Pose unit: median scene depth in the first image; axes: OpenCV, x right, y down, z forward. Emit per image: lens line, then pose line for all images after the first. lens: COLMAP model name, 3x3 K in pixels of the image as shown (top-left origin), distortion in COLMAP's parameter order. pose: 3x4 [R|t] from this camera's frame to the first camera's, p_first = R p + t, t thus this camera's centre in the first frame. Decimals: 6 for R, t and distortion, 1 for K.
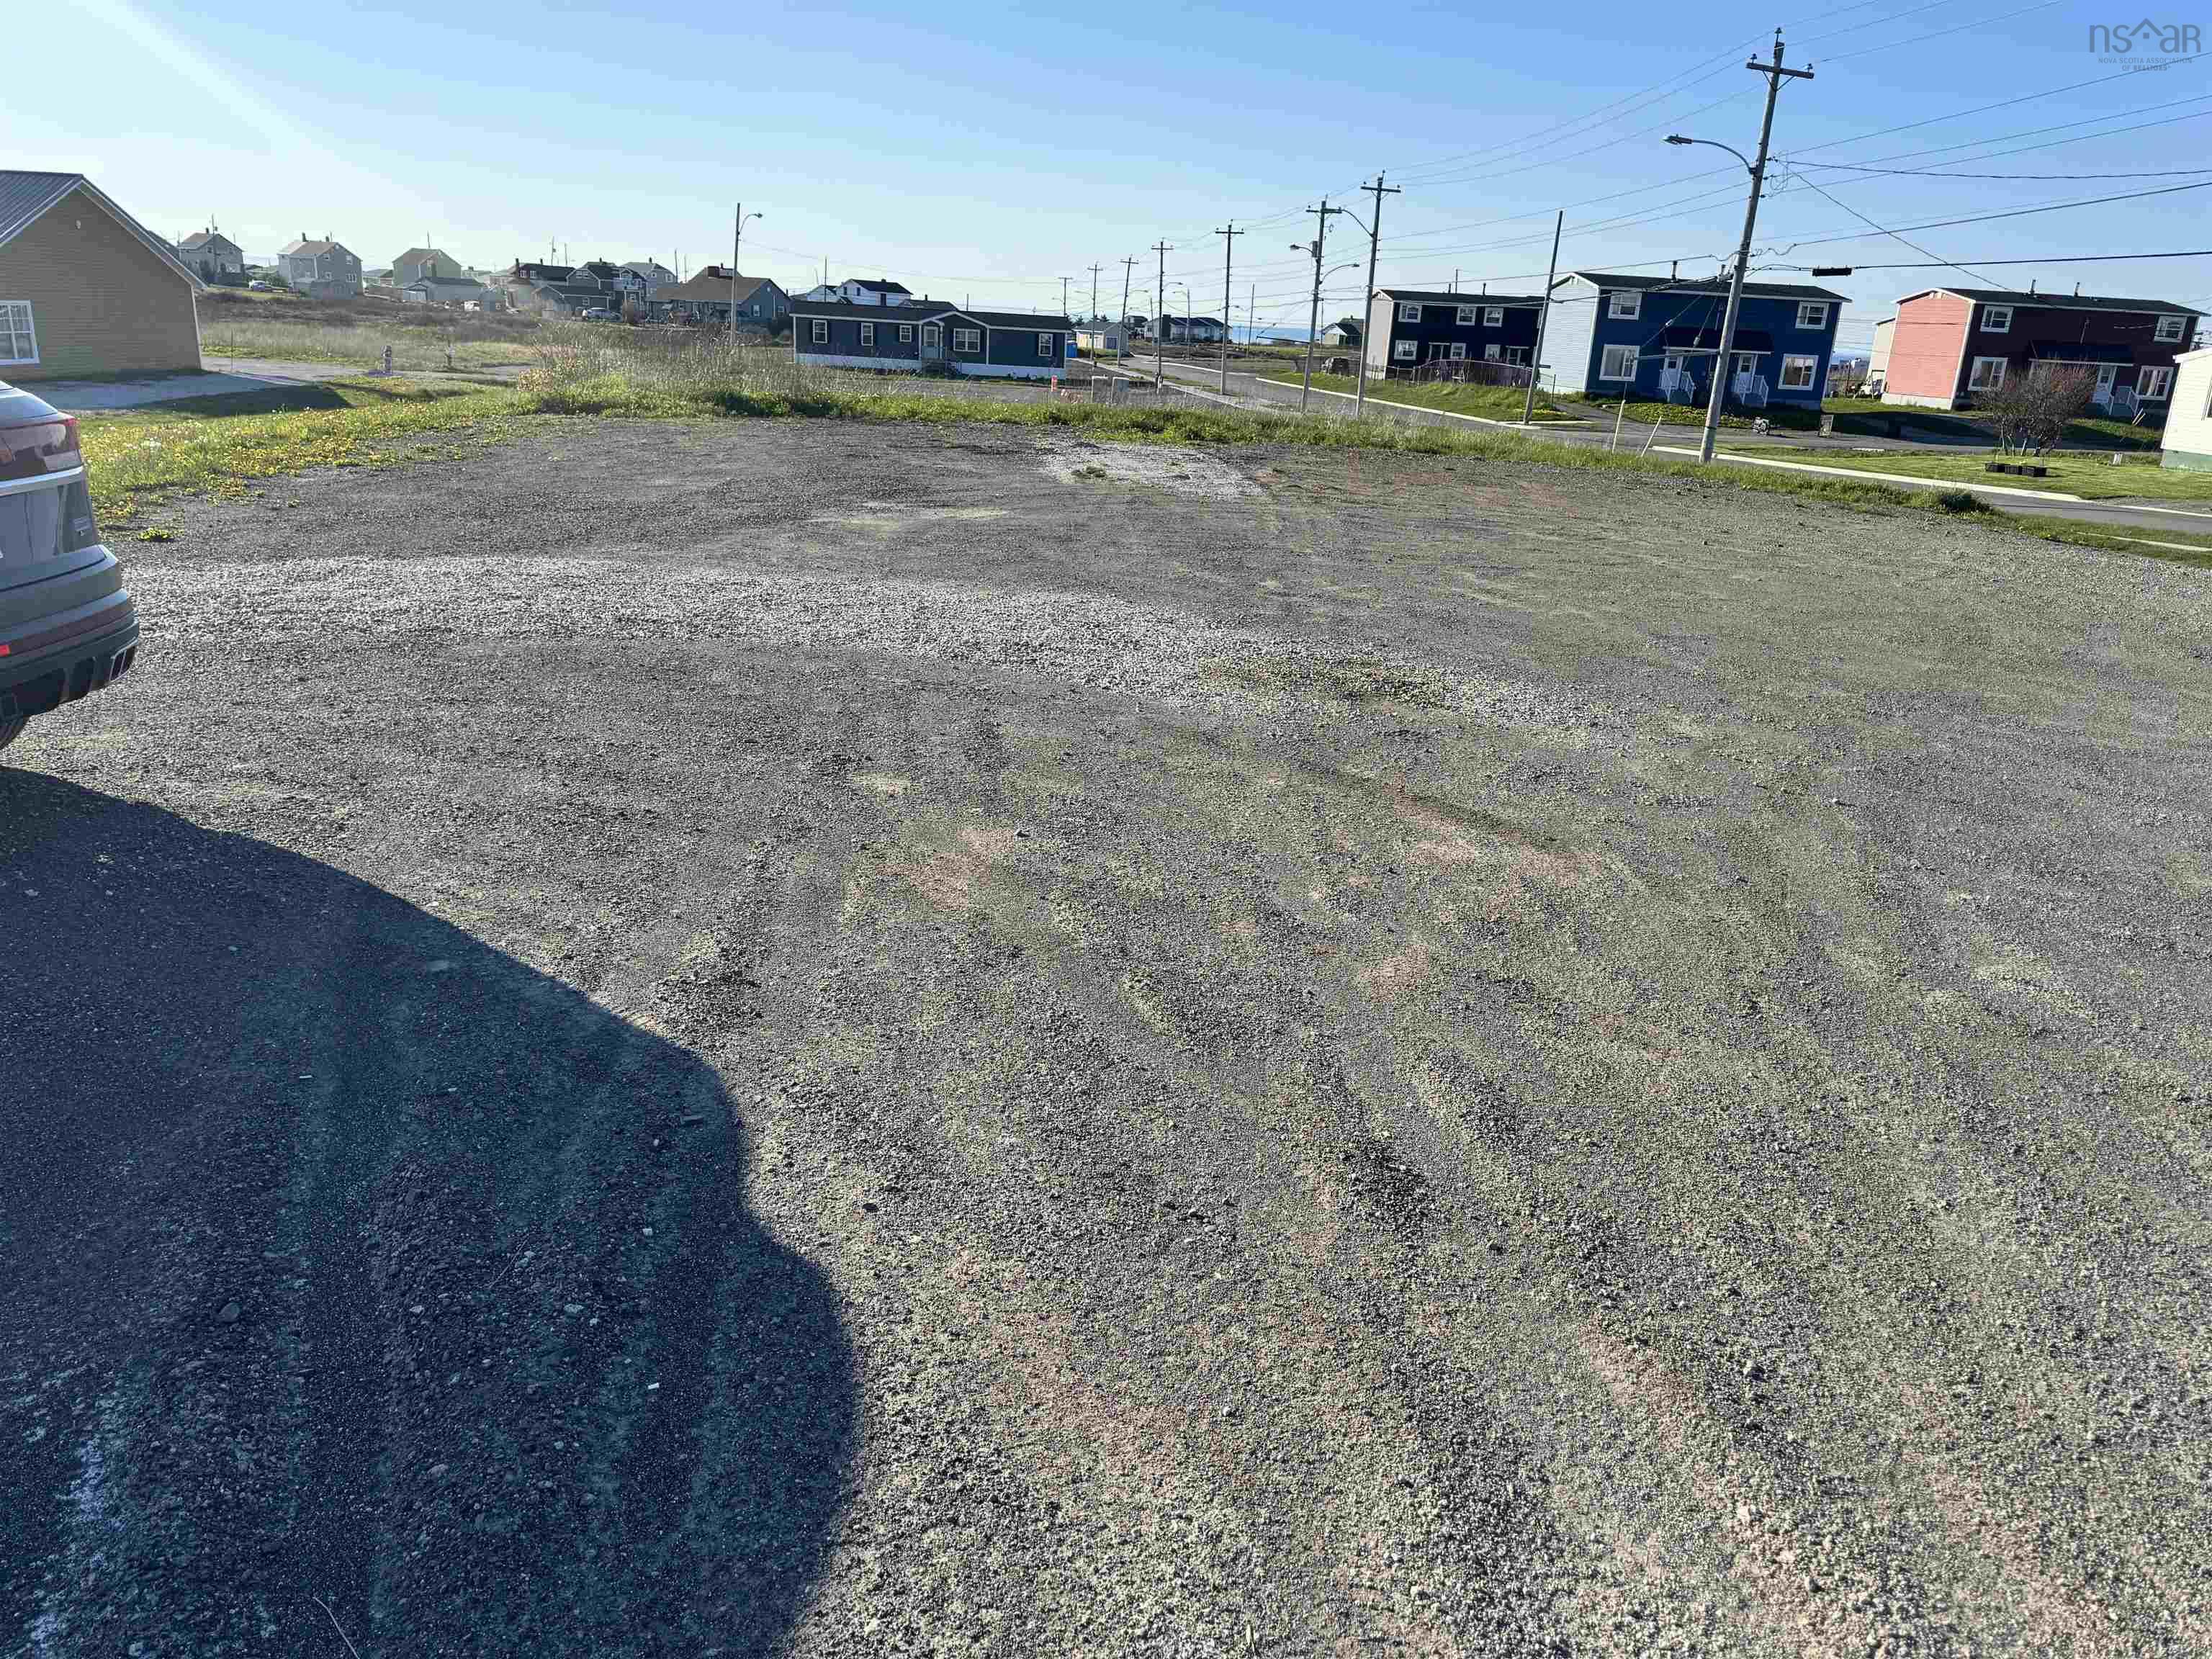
lens RADIAL K [[1543.0, 0, 1099.5], [0, 1543.0, 852.0], [0, 0, 1]] dist [0.060747, -0.081712]
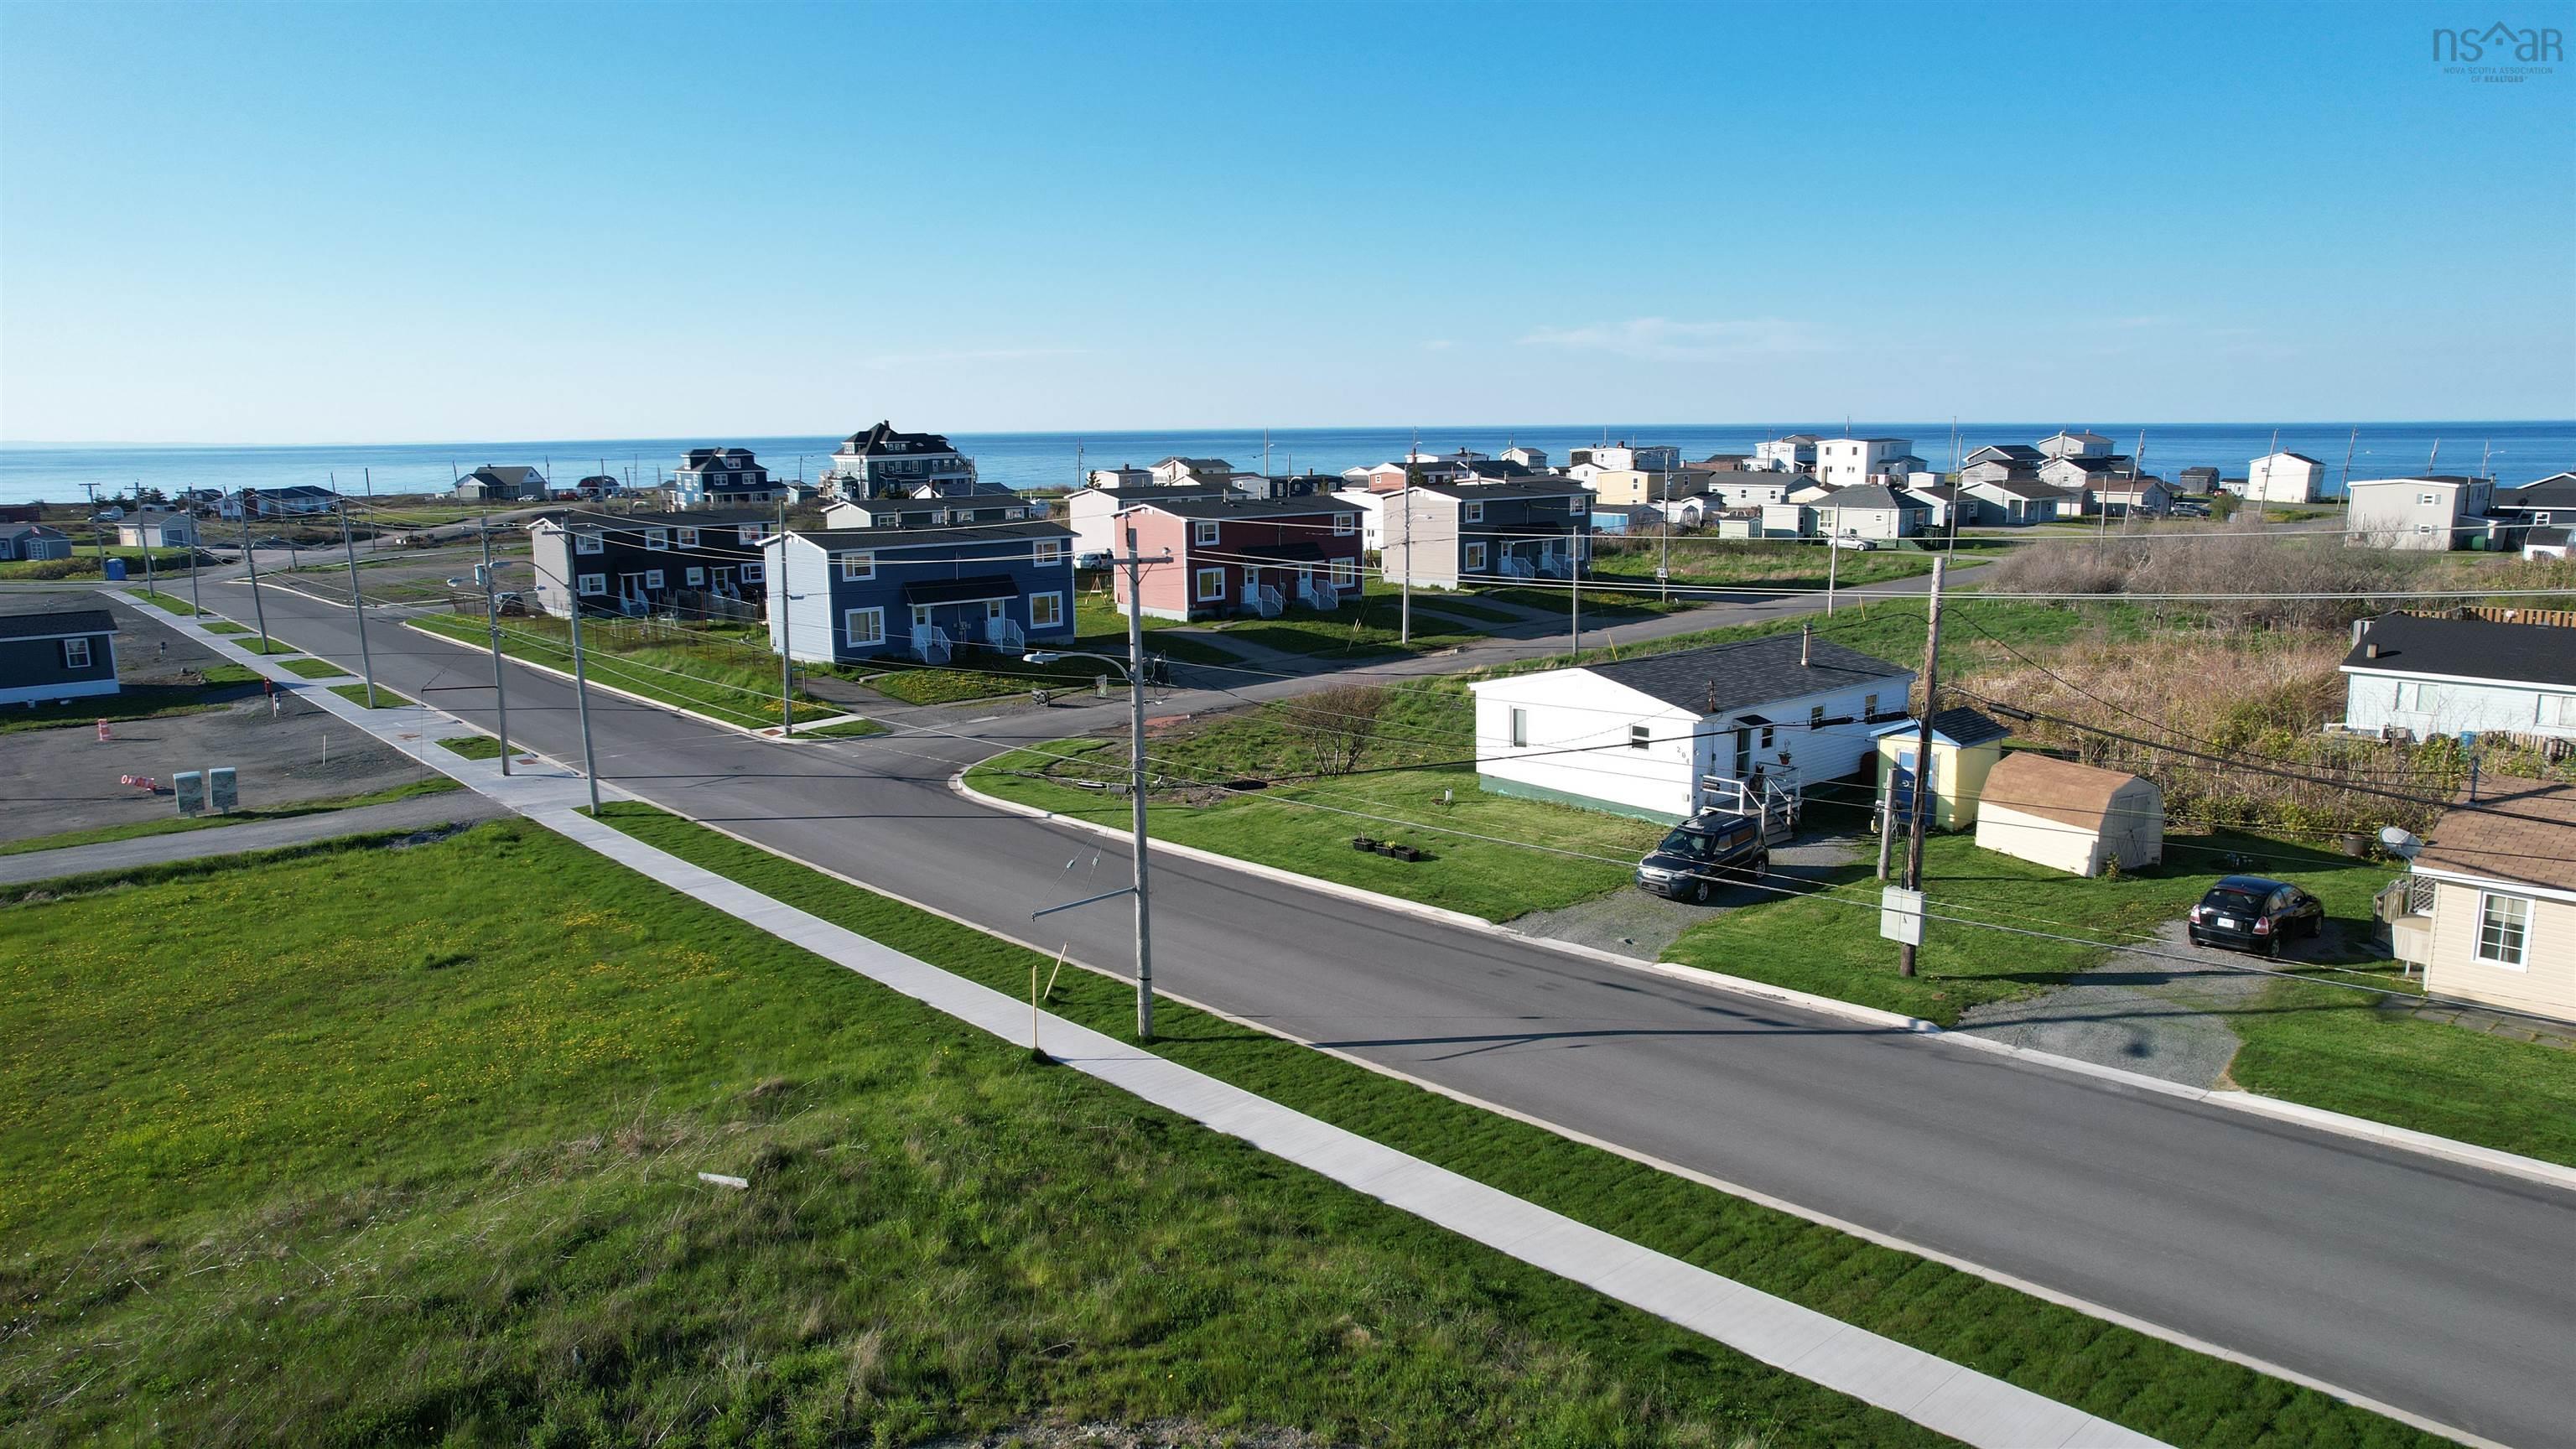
lens RADIAL K [[1643.4, 0, 1302.7], [0, 1643.4, 727.5], [0, 0, 1]] dist [-0.079530, 0.072143]
pose [[0.813826, -0.158810, 0.558988, 0.008149], [0.235300, 0.969603, -0.067106, -0.155801], [-0.531339, 0.186142, 0.826456, 0.123323]]
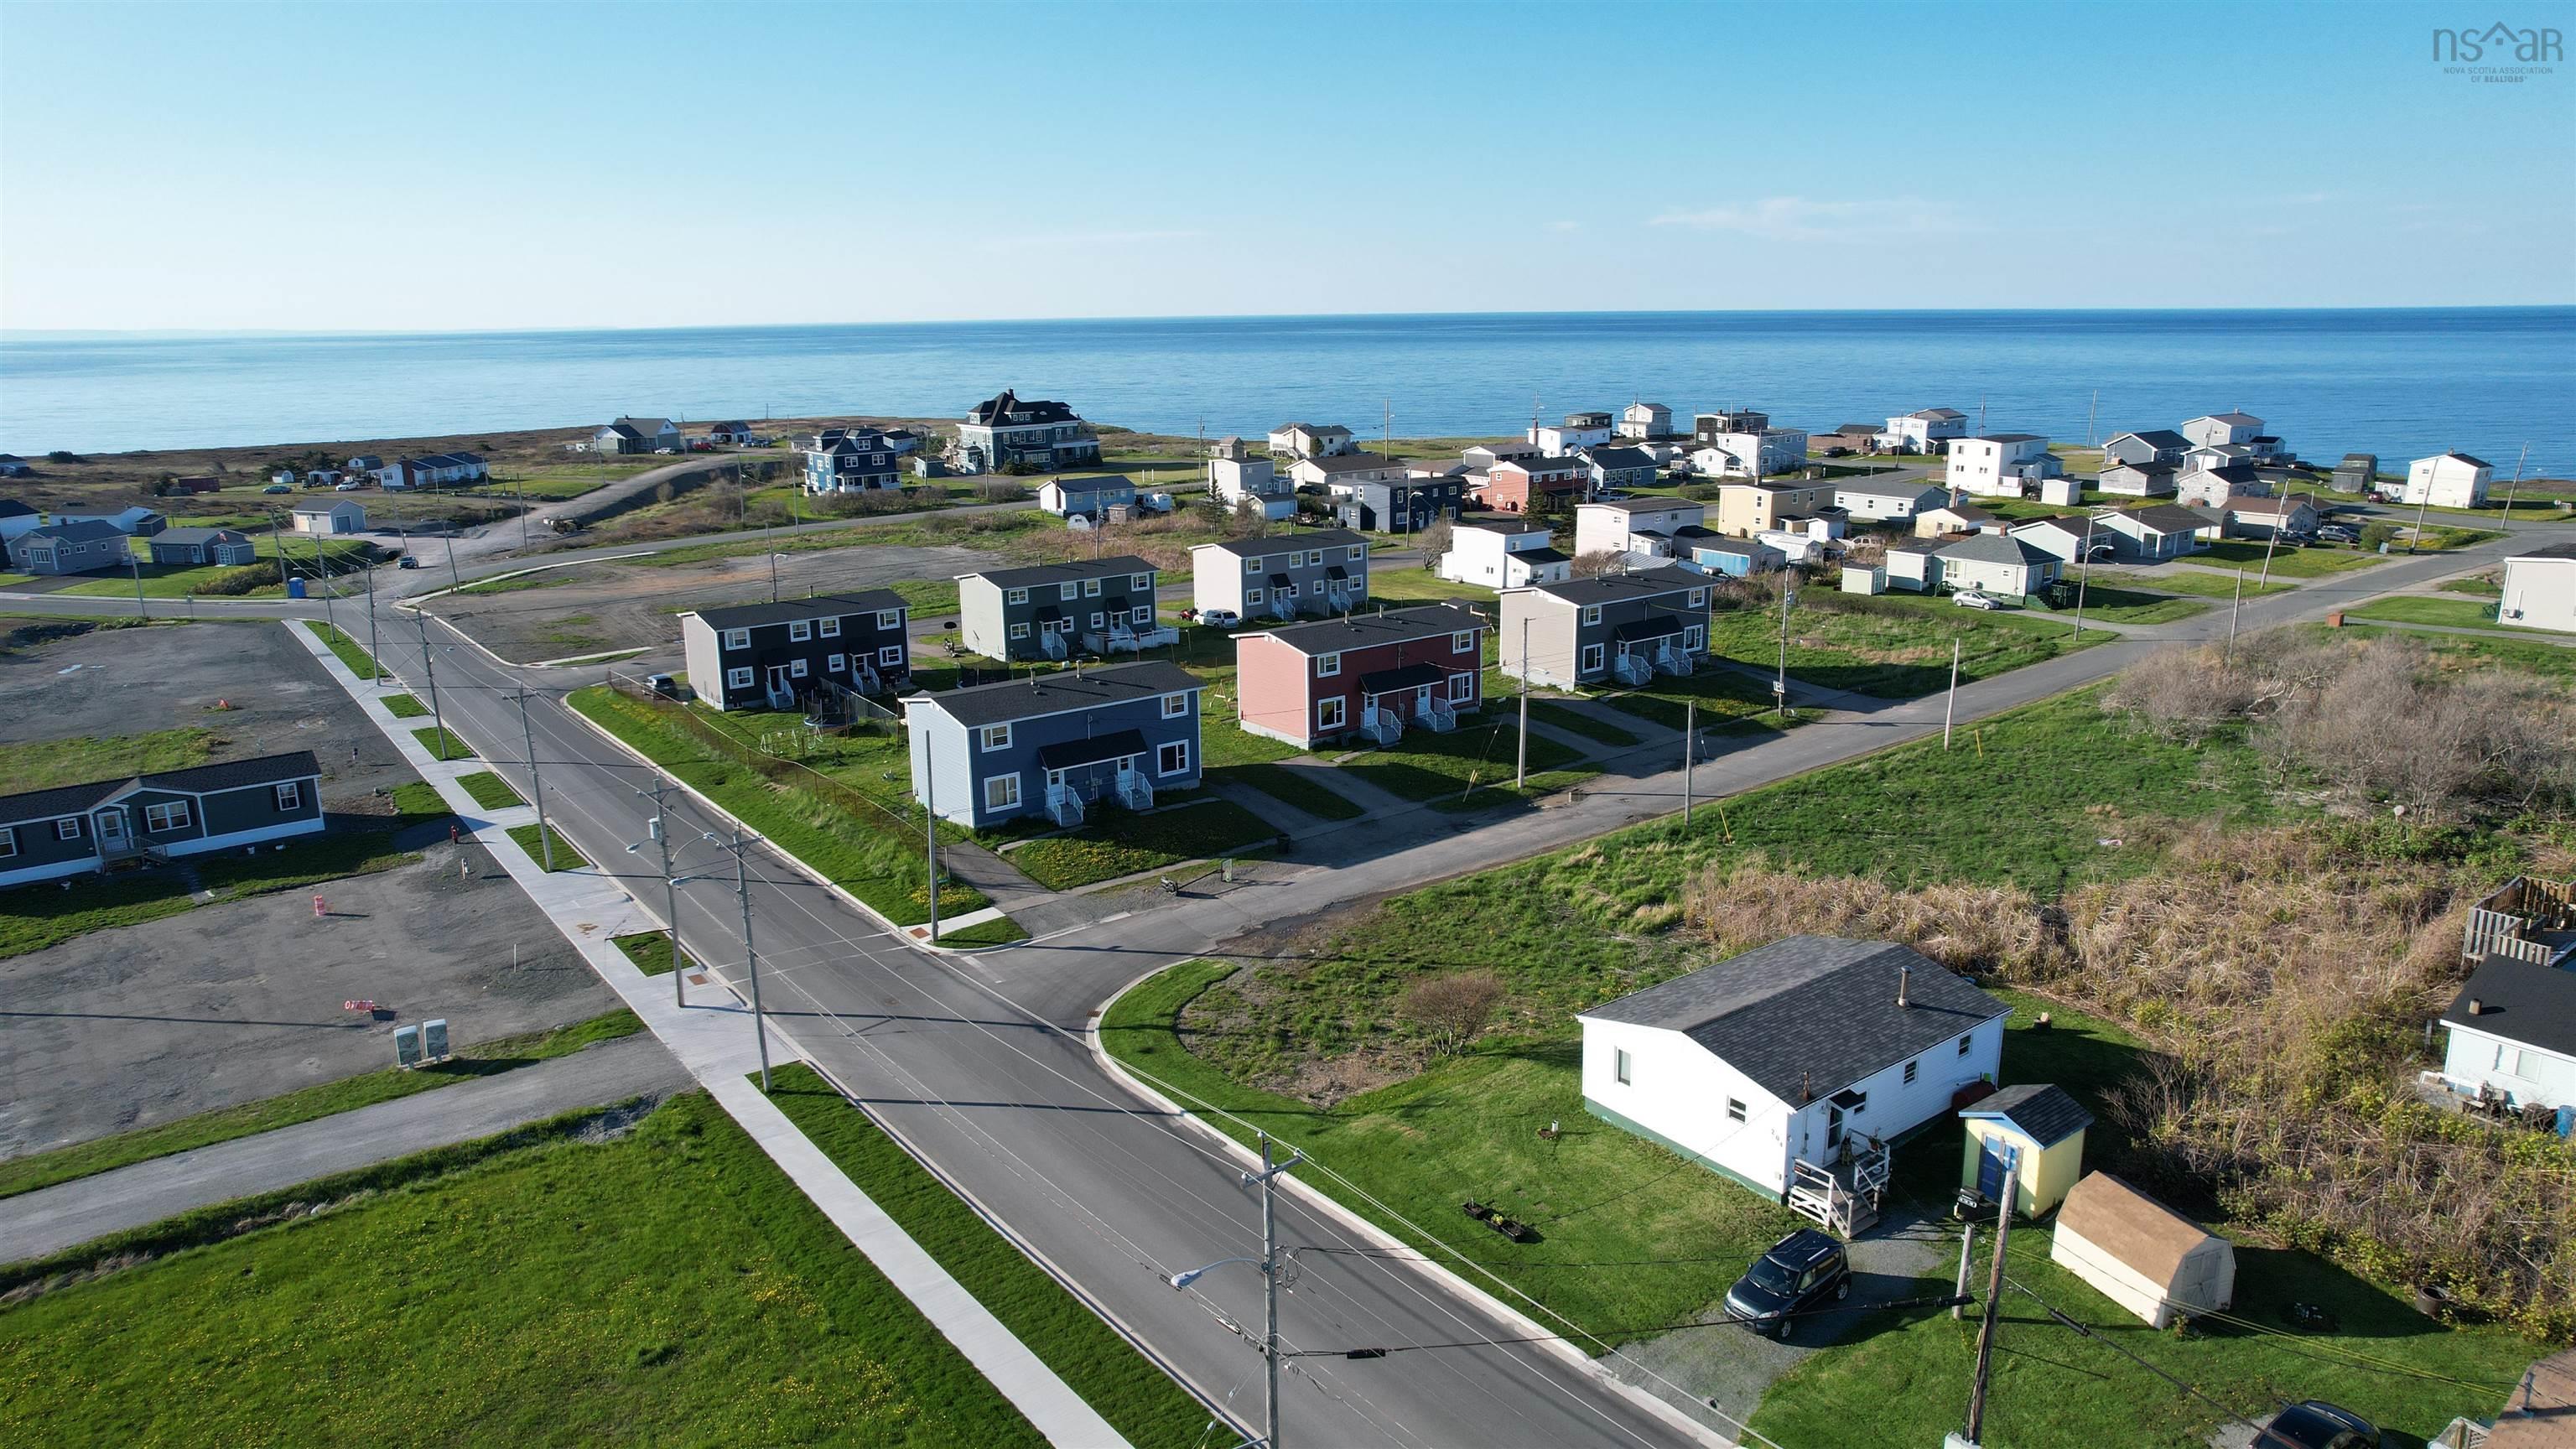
lens RADIAL K [[1643.4, 0, 1302.7], [0, 1643.4, 727.5], [0, 0, 1]] dist [-0.079530, 0.072143]
pose [[0.853072, -0.183401, 0.488500, 0.017345], [0.220239, 0.975271, -0.018453, -0.333975], [-0.473036, 0.123328, 0.872369, 0.063116]]
